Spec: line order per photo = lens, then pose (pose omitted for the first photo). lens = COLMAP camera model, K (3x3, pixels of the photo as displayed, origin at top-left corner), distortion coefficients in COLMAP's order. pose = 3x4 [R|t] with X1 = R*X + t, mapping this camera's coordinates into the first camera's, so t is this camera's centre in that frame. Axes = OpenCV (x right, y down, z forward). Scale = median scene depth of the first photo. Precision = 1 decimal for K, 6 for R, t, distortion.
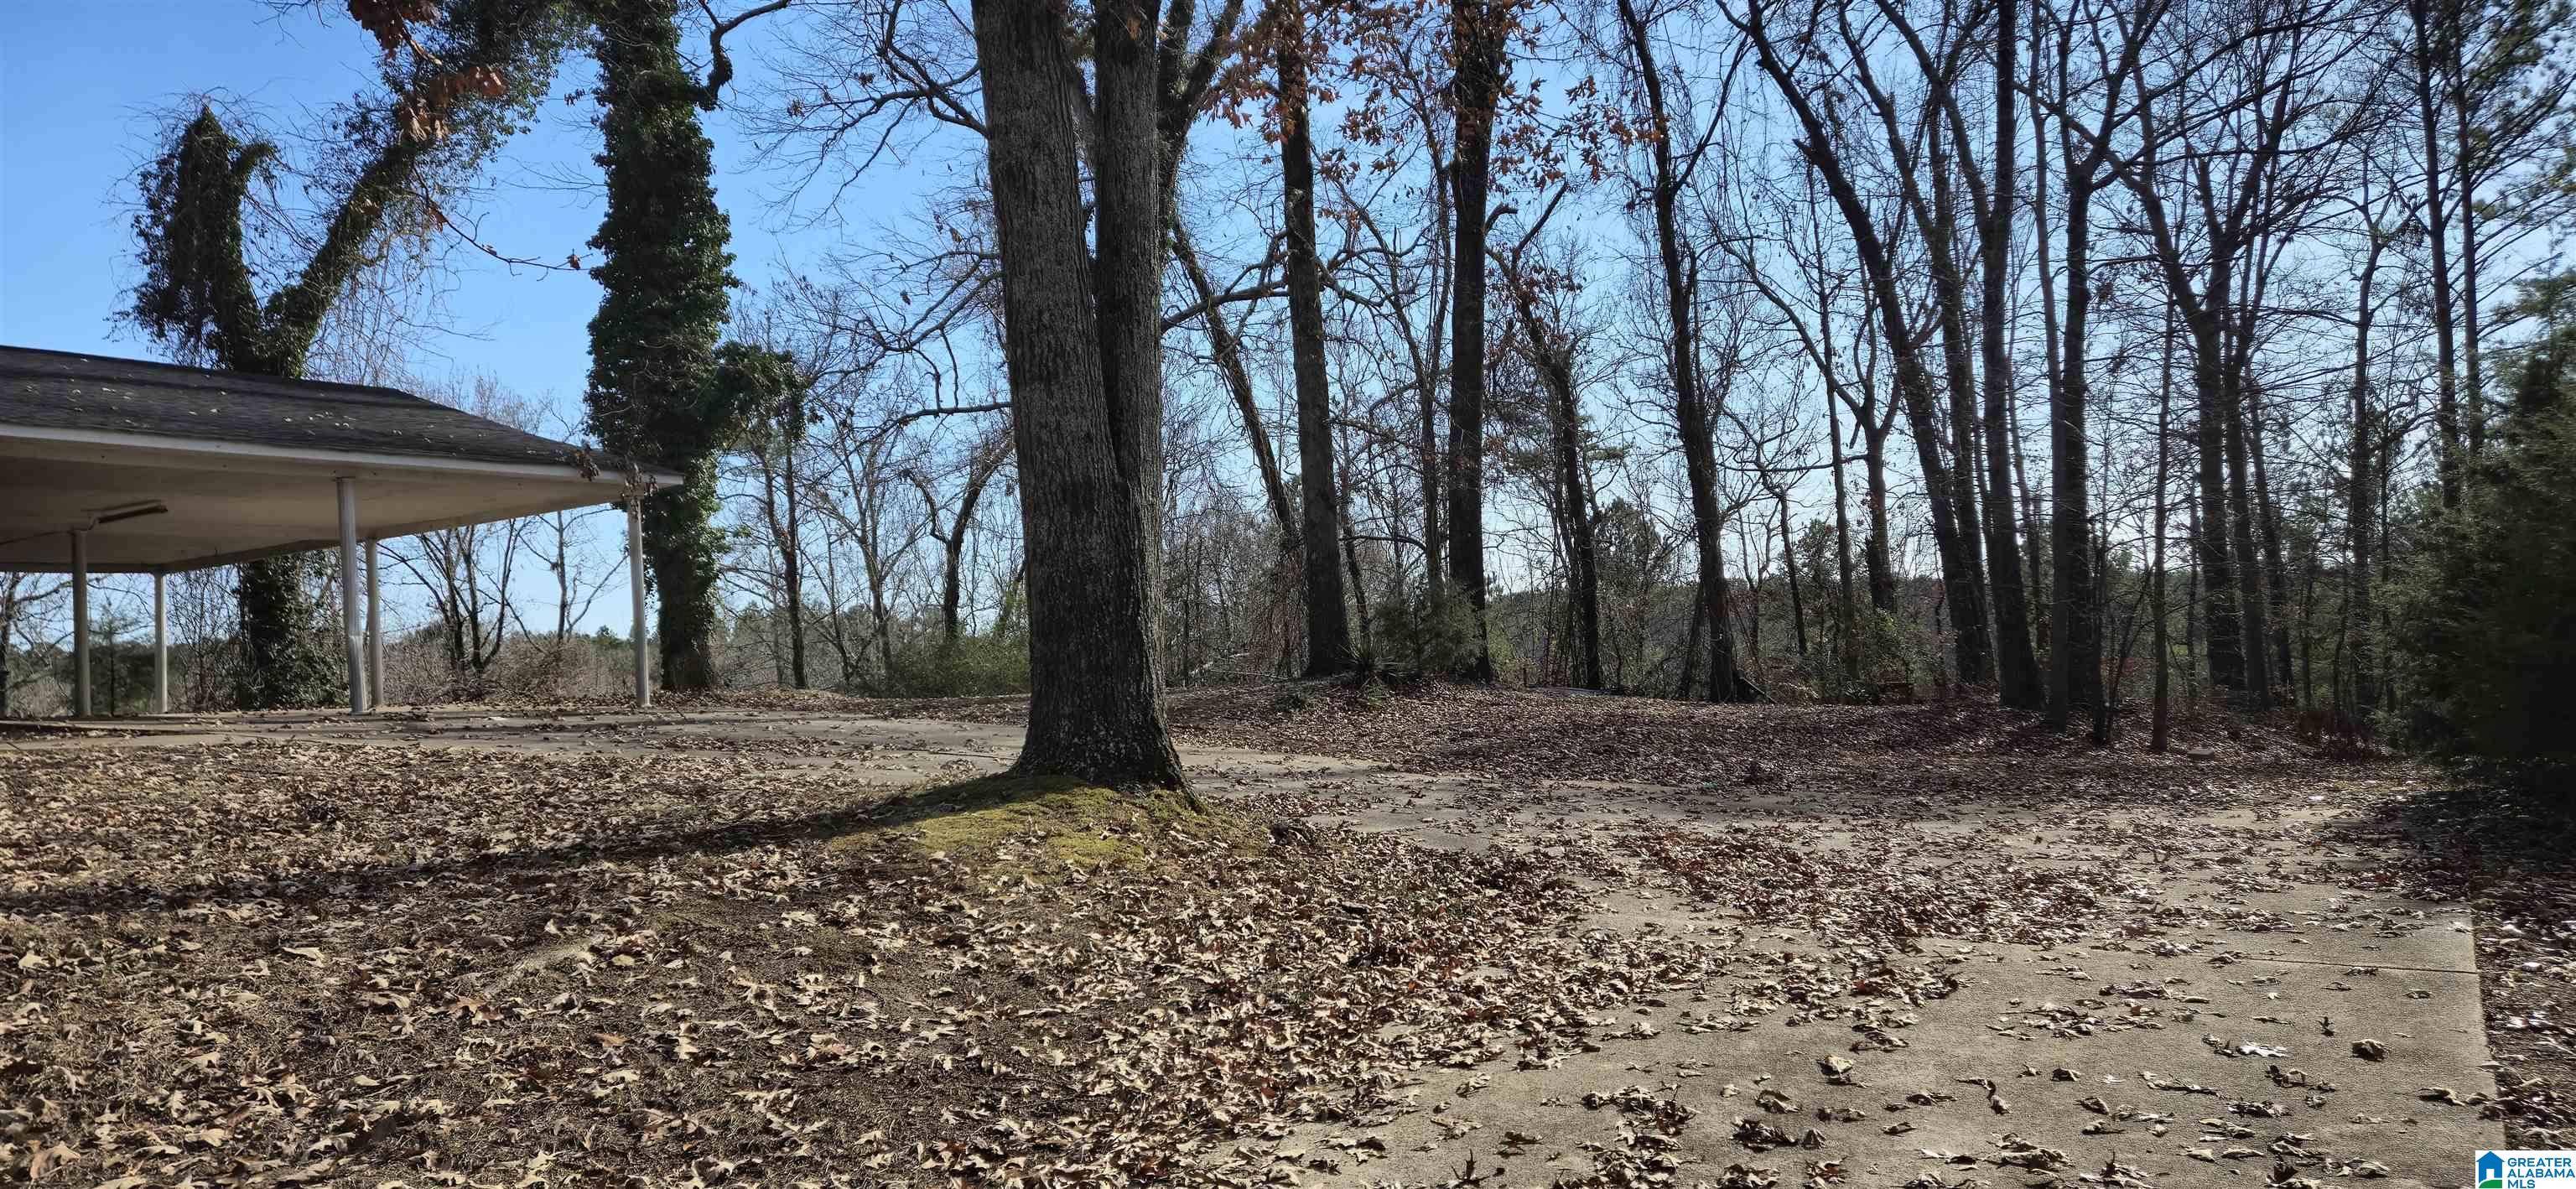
lens RADIAL K [[1665.5, 0, 1258.9], [0, 1665.5, 587.2], [0, 0, 1]] dist [0.074350, -0.080040]
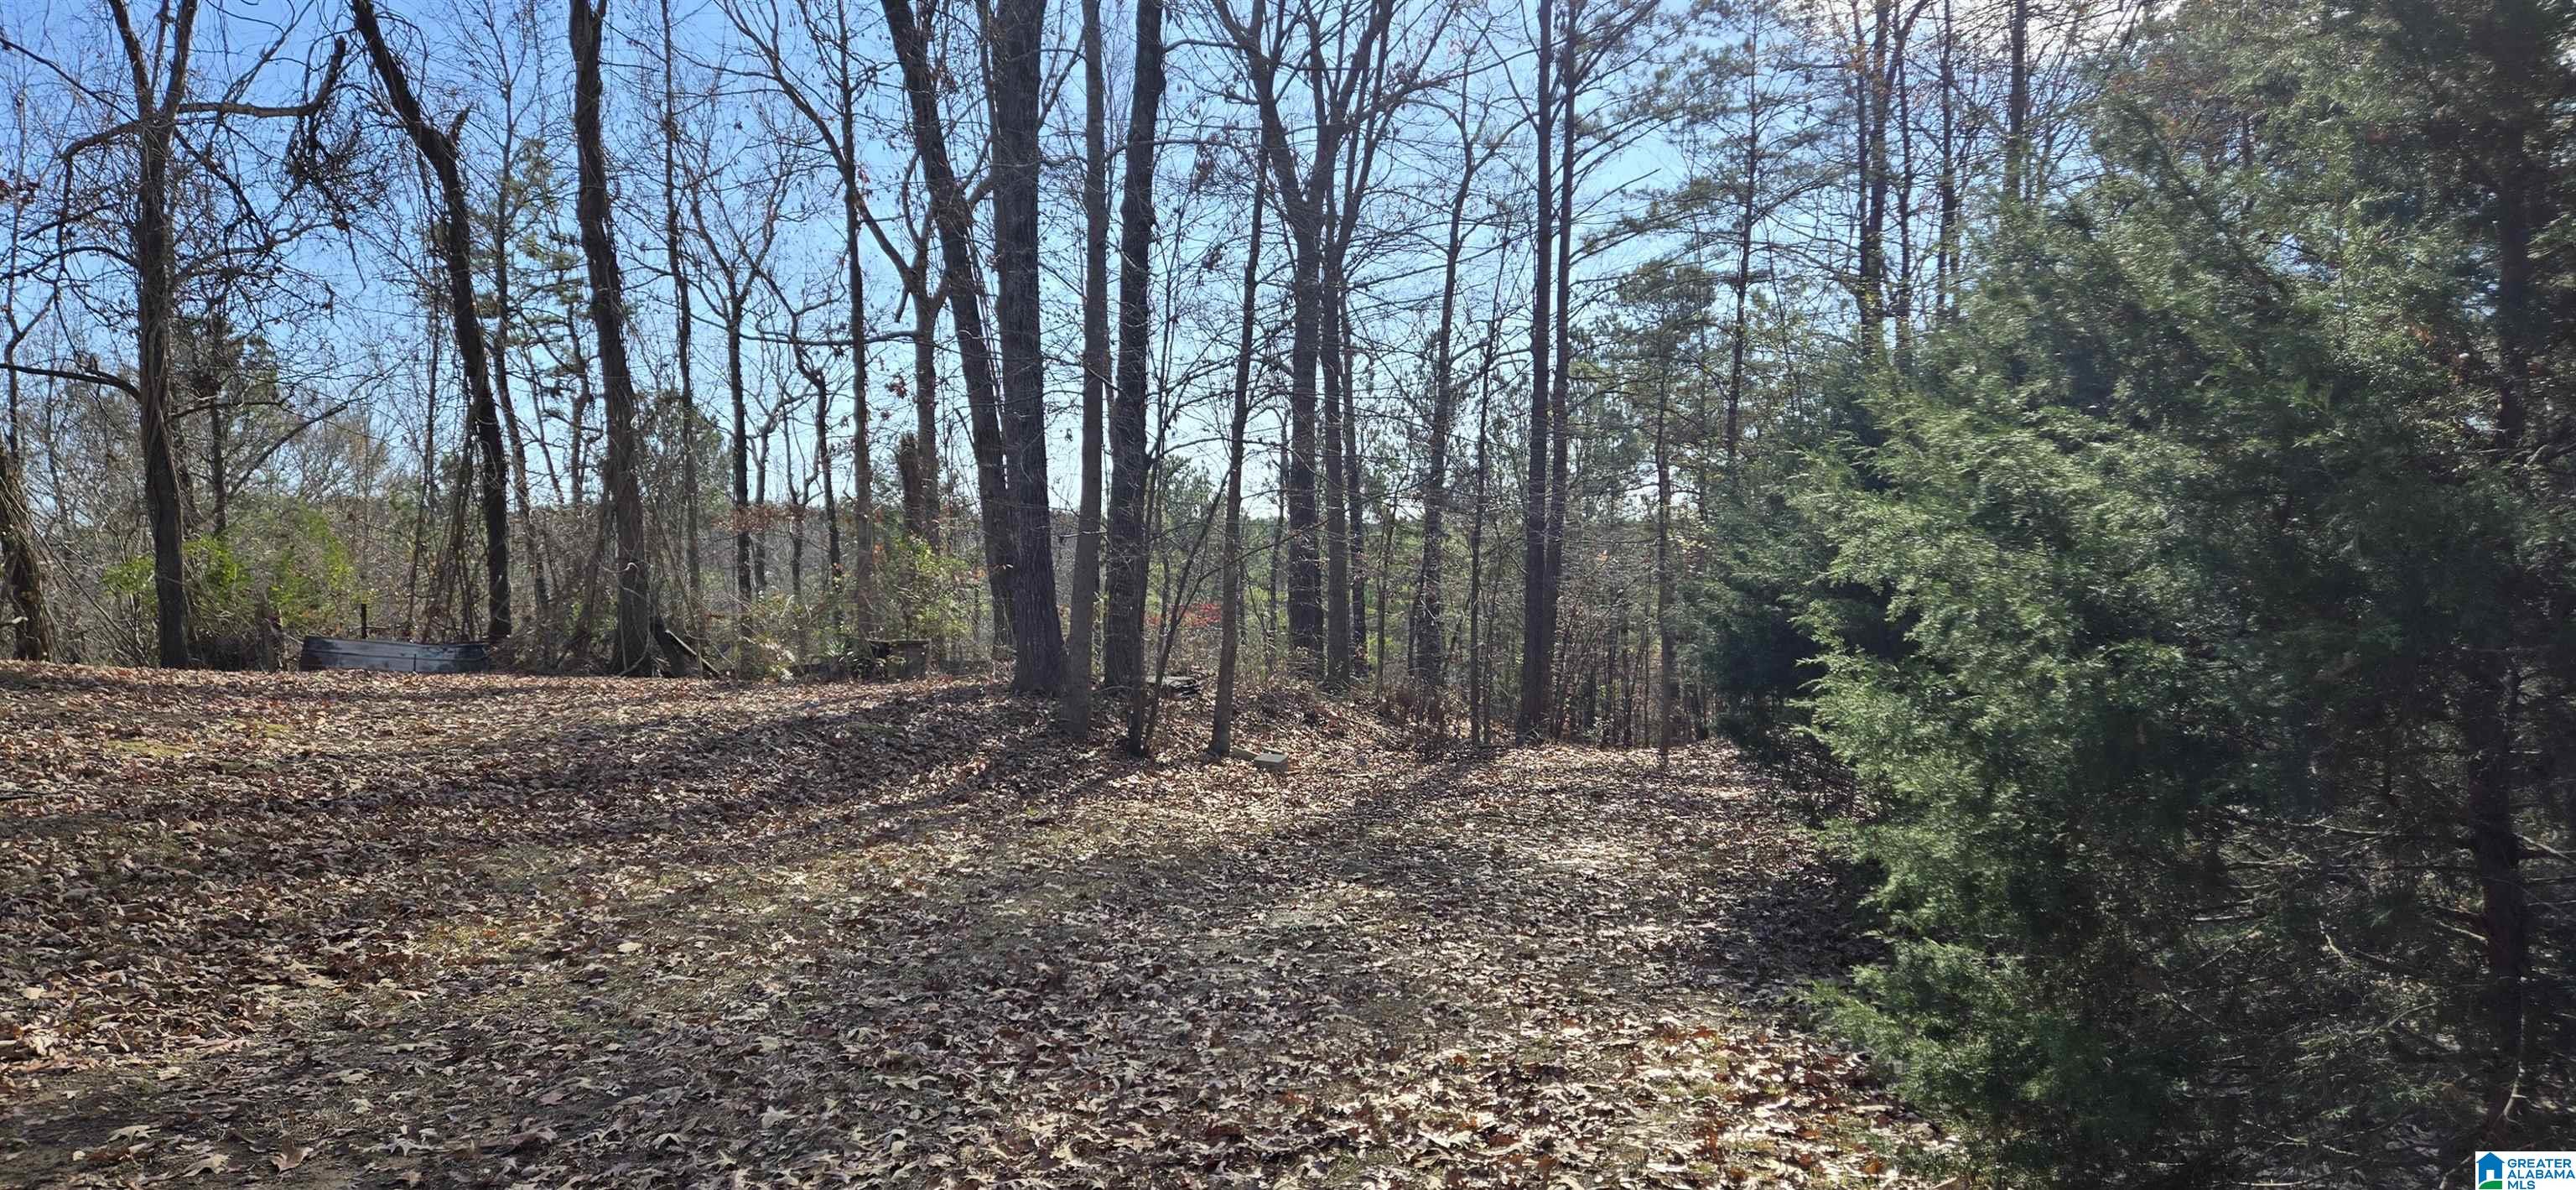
lens RADIAL K [[1665.6, 0, 1258.9], [0, 1665.6, 587.7], [0, 0, 1]] dist [0.074350, -0.080040]
pose [[0.880582, 0.031083, 0.472874, 0.144395], [-0.052357, 0.998119, 0.031890, 0.003665], [-0.470993, -0.052840, 0.880553, 0.256686]]
